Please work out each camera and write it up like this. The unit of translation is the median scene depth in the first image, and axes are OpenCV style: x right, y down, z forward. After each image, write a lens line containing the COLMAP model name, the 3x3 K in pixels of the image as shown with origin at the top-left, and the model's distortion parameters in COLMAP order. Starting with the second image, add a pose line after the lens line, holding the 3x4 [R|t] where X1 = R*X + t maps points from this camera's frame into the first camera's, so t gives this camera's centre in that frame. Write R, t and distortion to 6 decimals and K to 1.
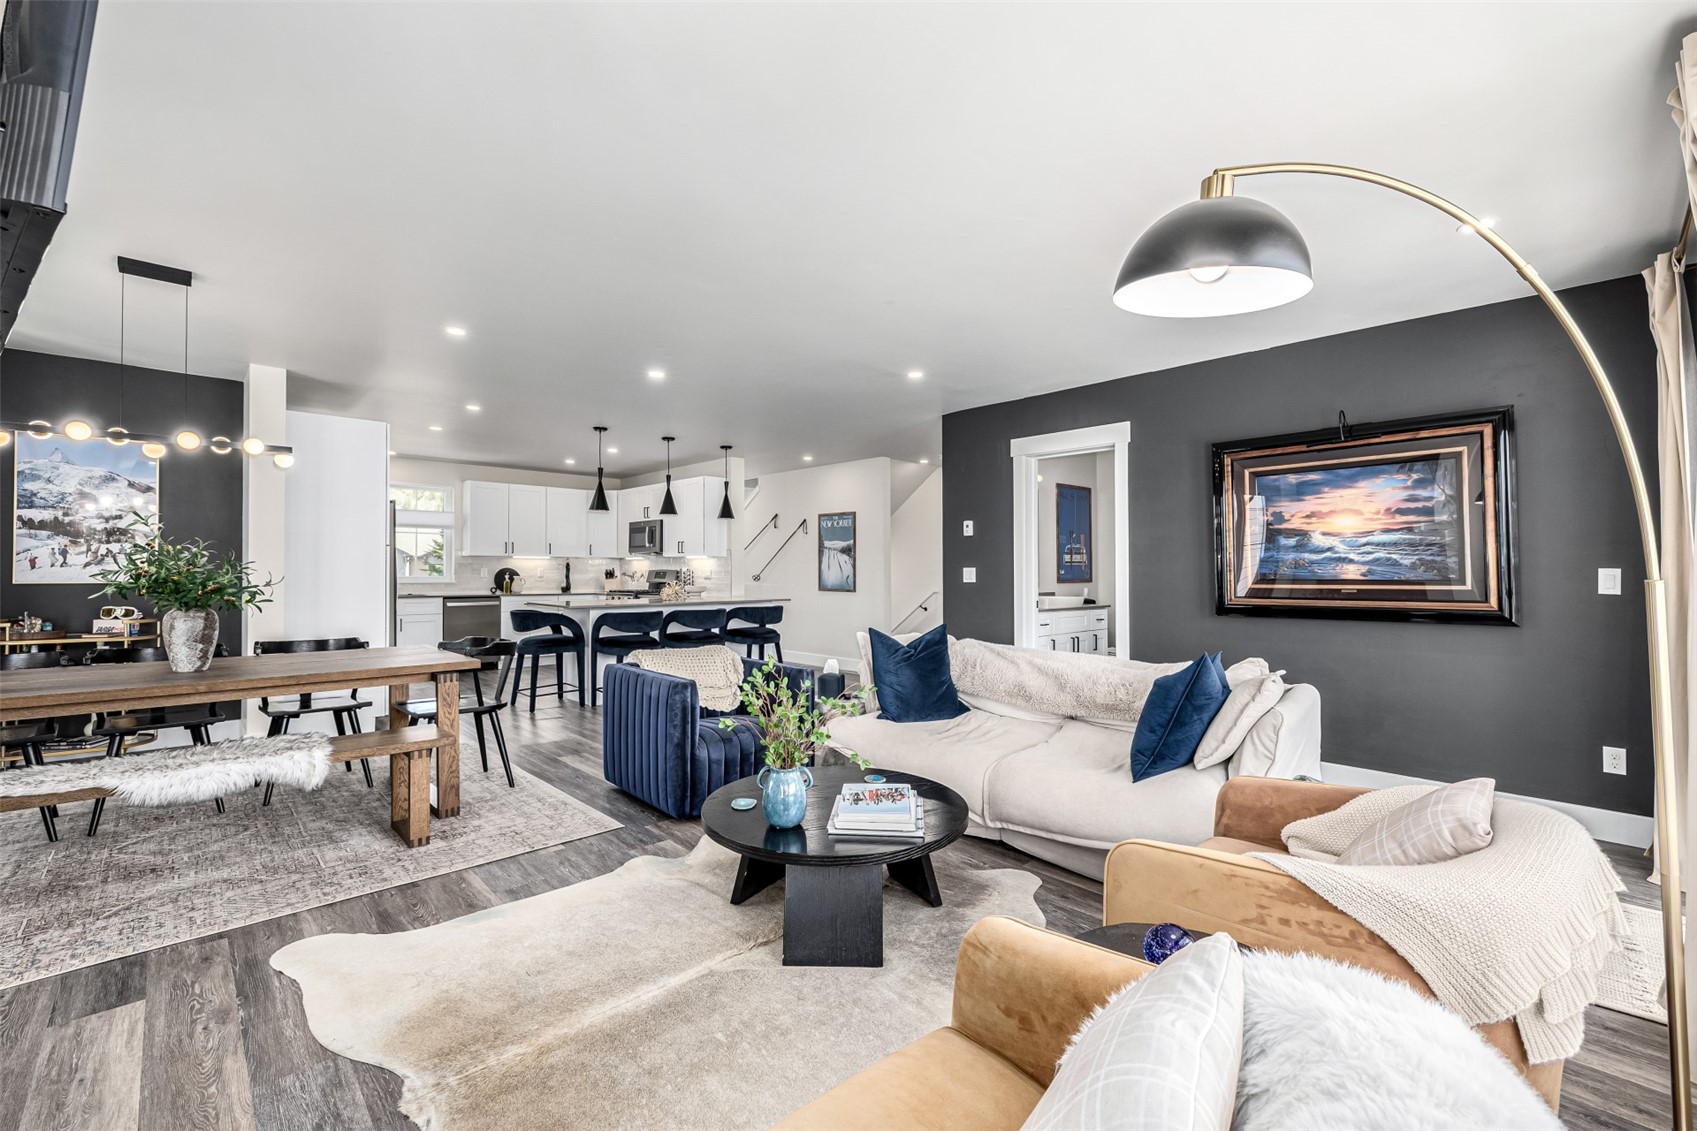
lens RADIAL K [[712.3, 0, 853.6], [0, 712.3, 565.9], [0, 0, 1]] dist [-0.000685, -0.000326]
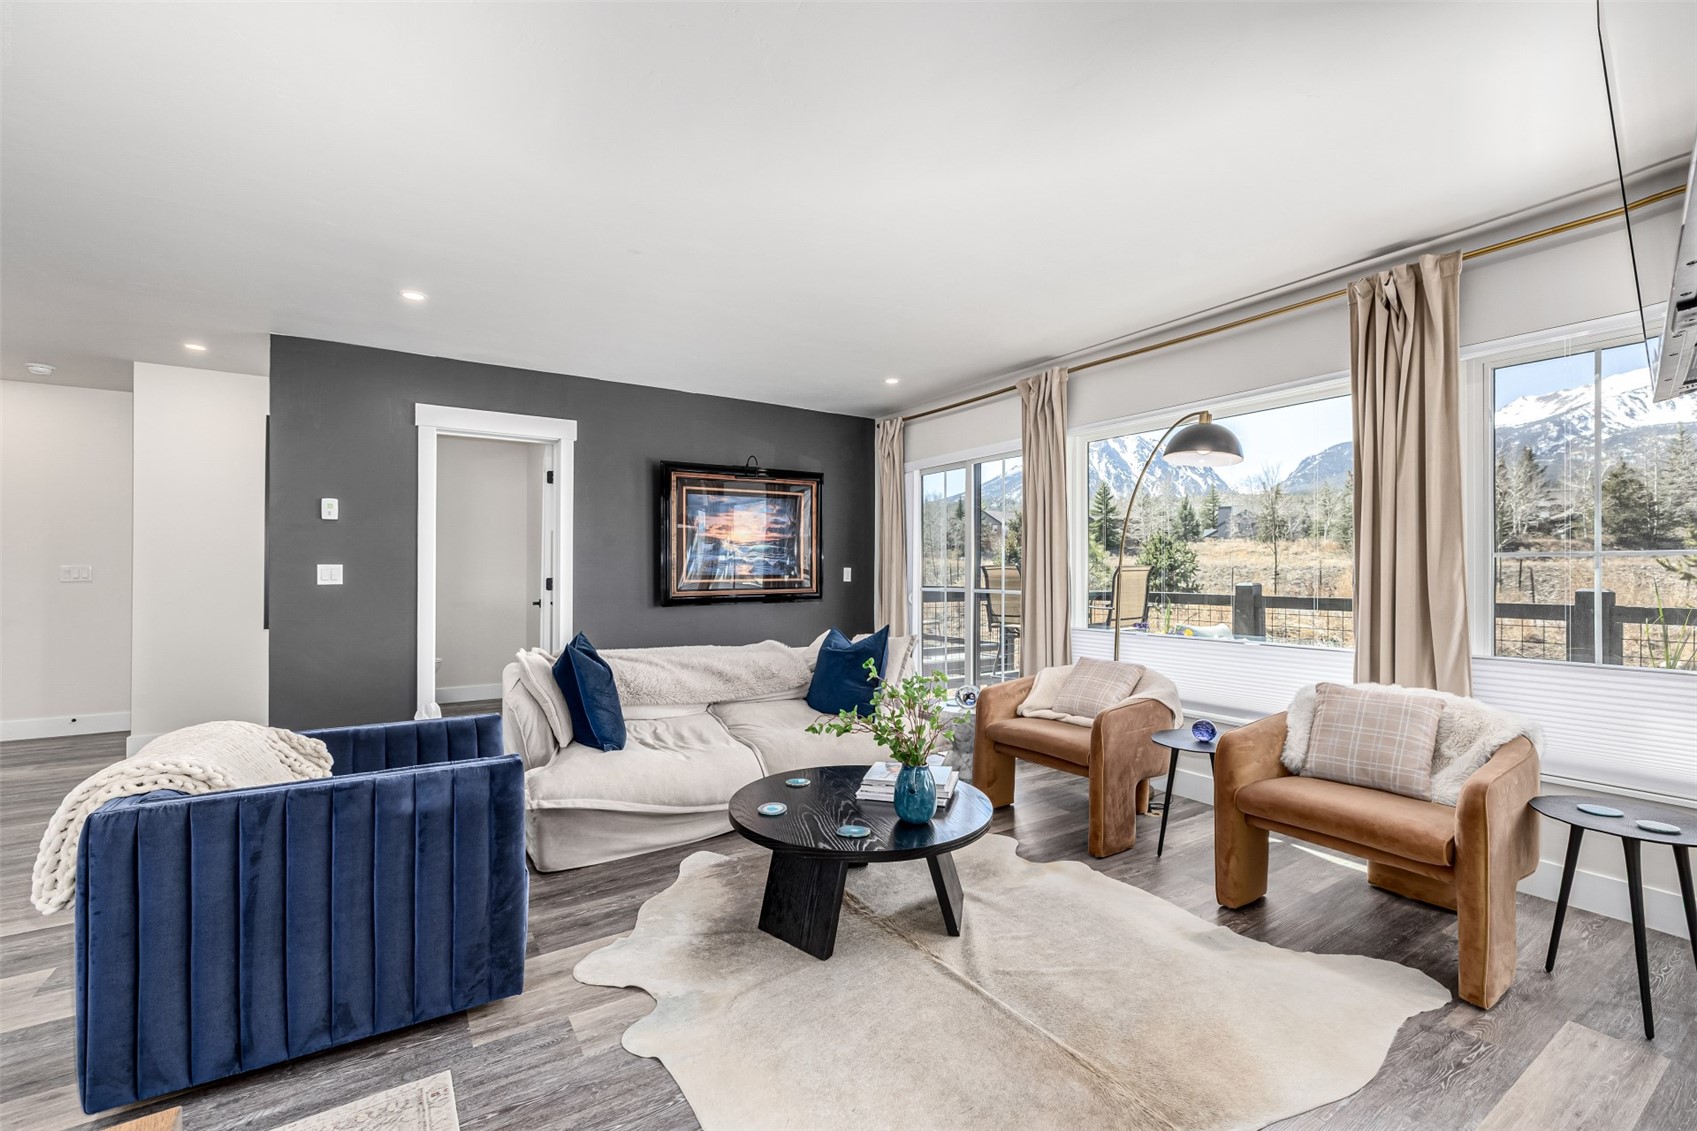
lens RADIAL K [[711.7, 0, 843.2], [0, 711.7, 569.4], [0, 0, 1]] dist [-0.000897, -0.000295]
pose [[0.188564, -0.001191, 0.982060, -0.574863], [-0.009013, 0.999955, 0.002943, 0.001252], [-0.982020, -0.009406, 0.188545, 0.470466]]
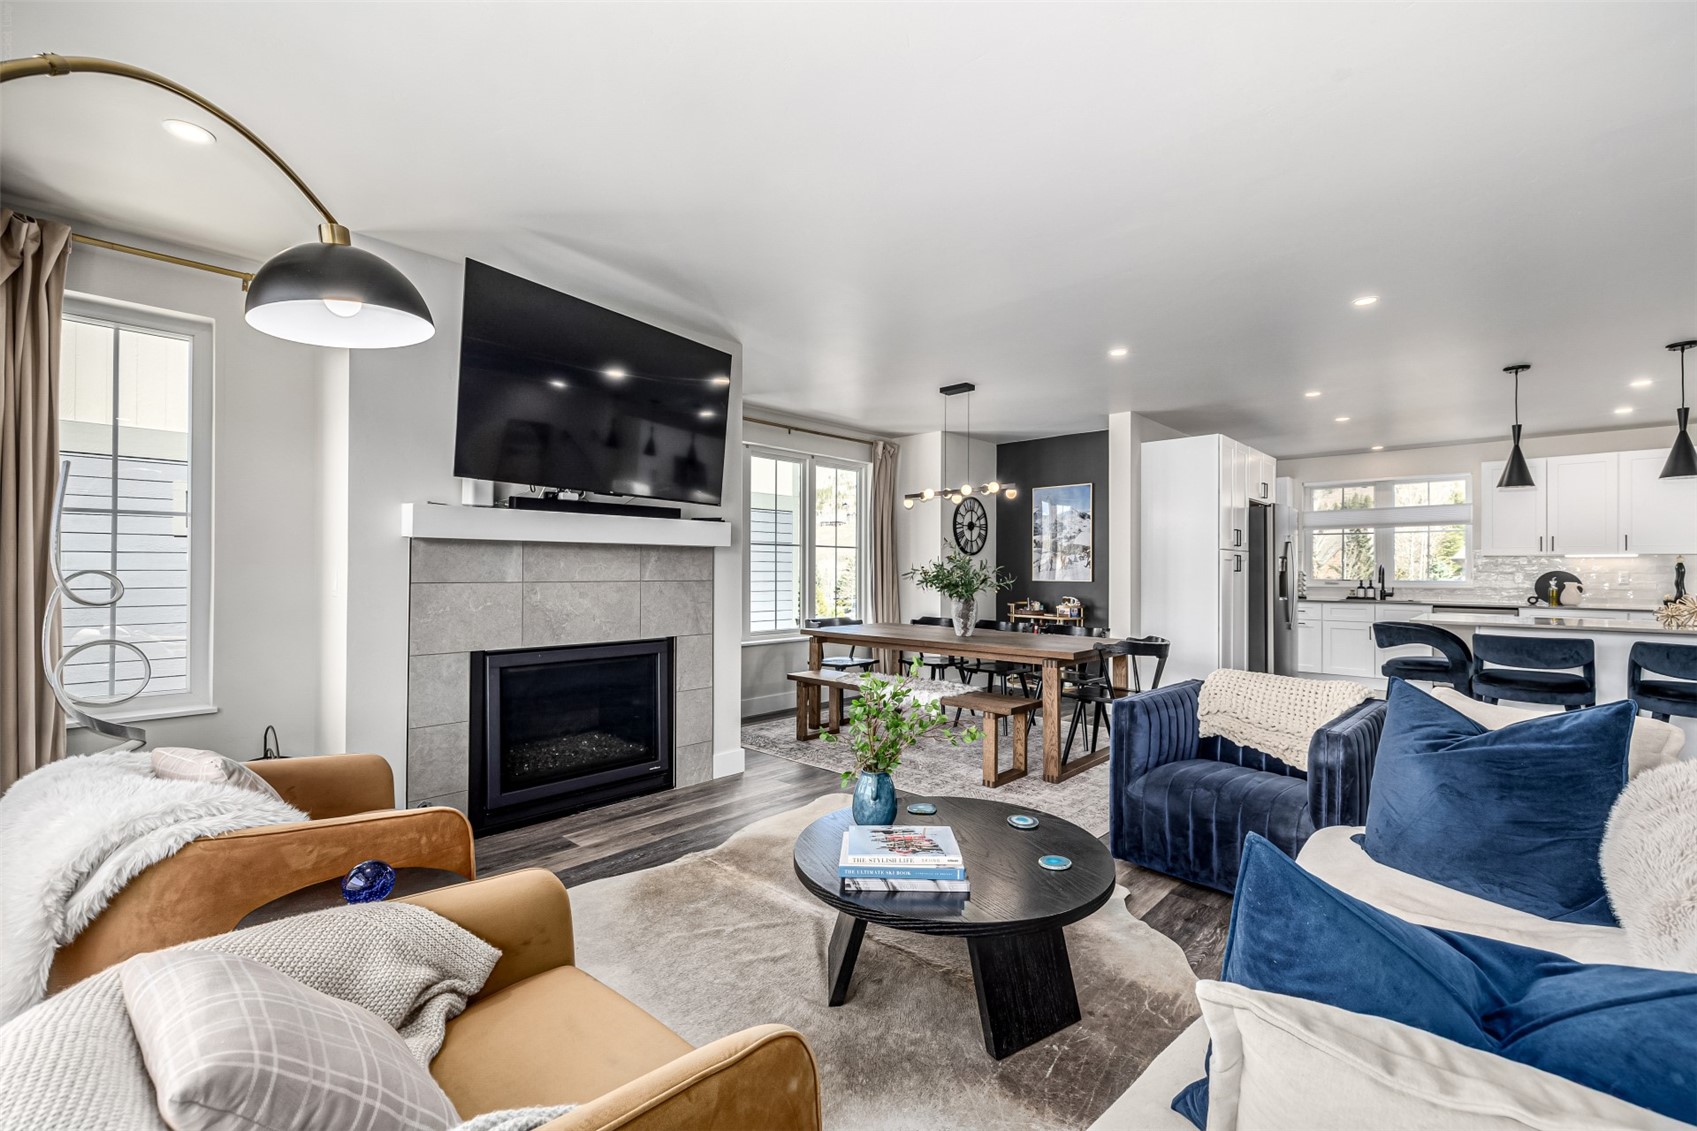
lens RADIAL K [[717.1, 0, 852.2], [0, 717.1, 572.8], [0, 0, 1]] dist [0.000263, 0.000080]
pose [[0.053078, -0.000343, -0.998590, 0.459171], [0.003056, 0.999995, -0.000181, 0.004918], [0.998586, -0.003042, 0.053079, 0.472506]]
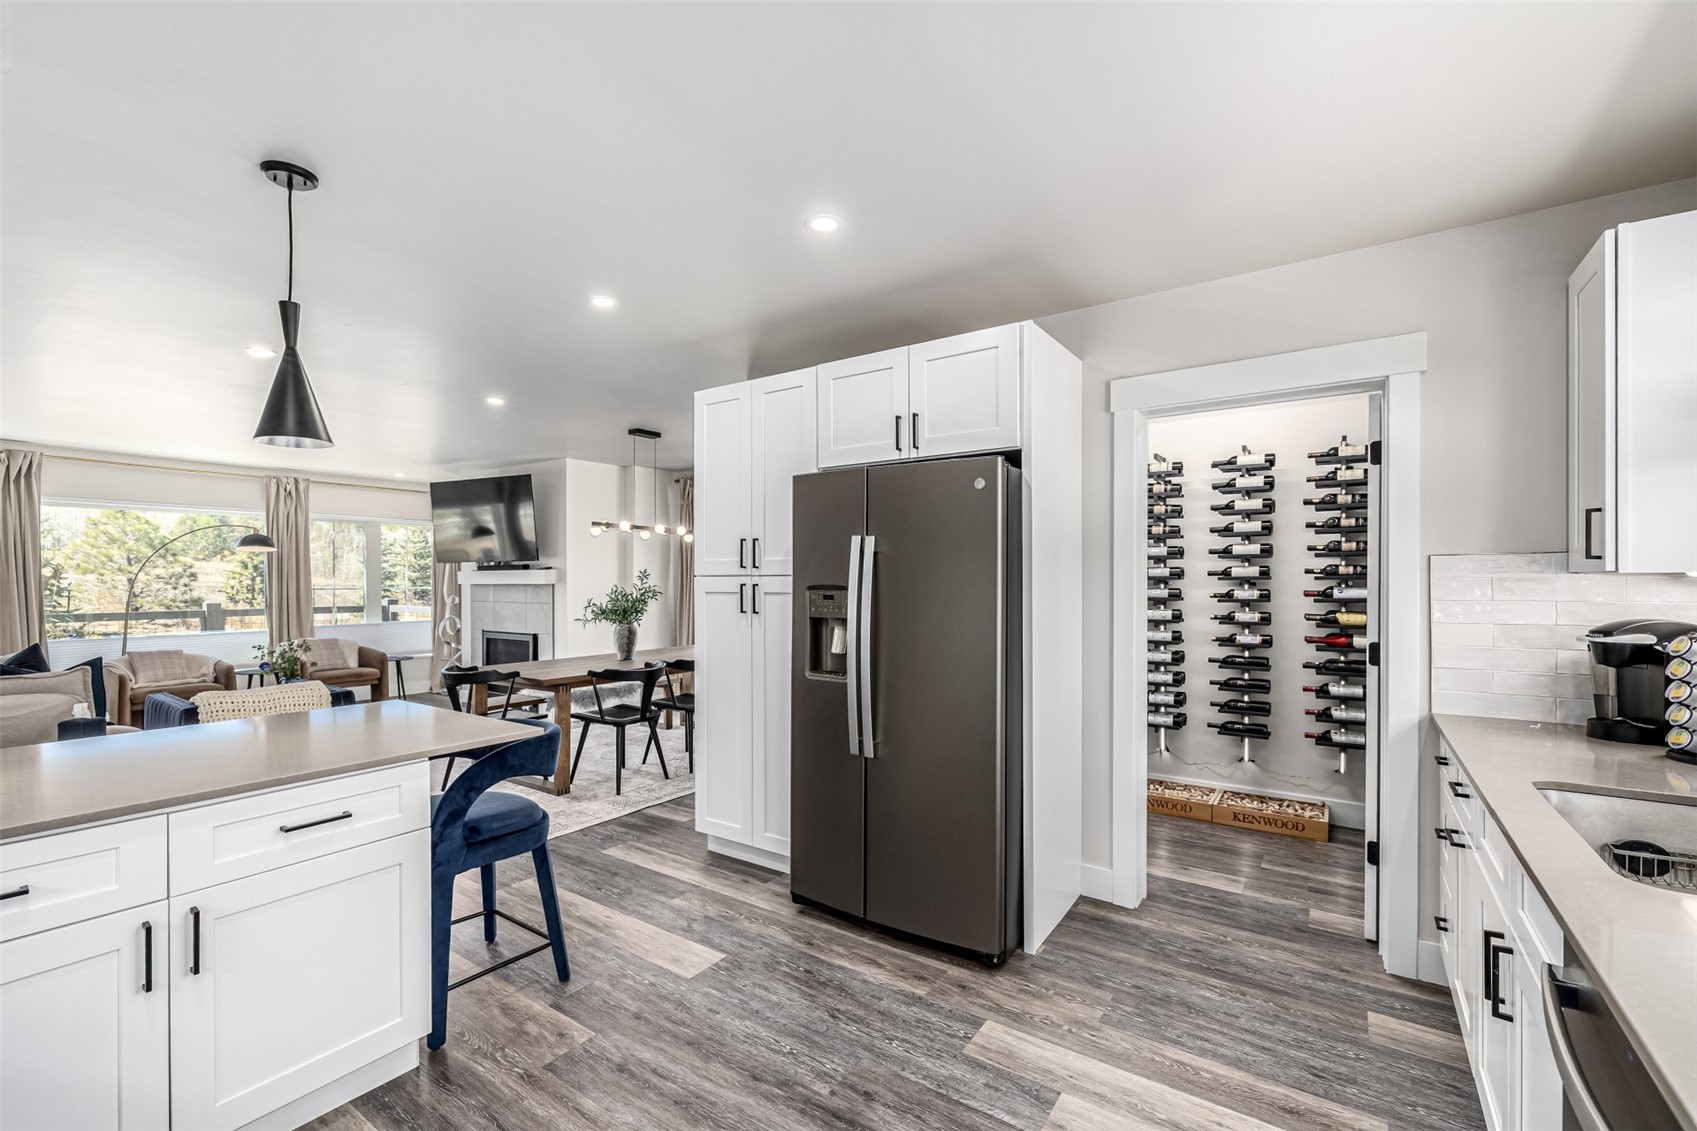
lens RADIAL K [[726.8, 0, 855.4], [0, 726.8, 575.4], [0, 0, 1]] dist [0.001754, 0.000161]
pose [[-0.979455, -0.003552, -0.201633, -0.789695], [-0.000544, 0.999888, -0.014975, -0.023314], [0.201664, -0.014557, -0.979347, 2.022031]]
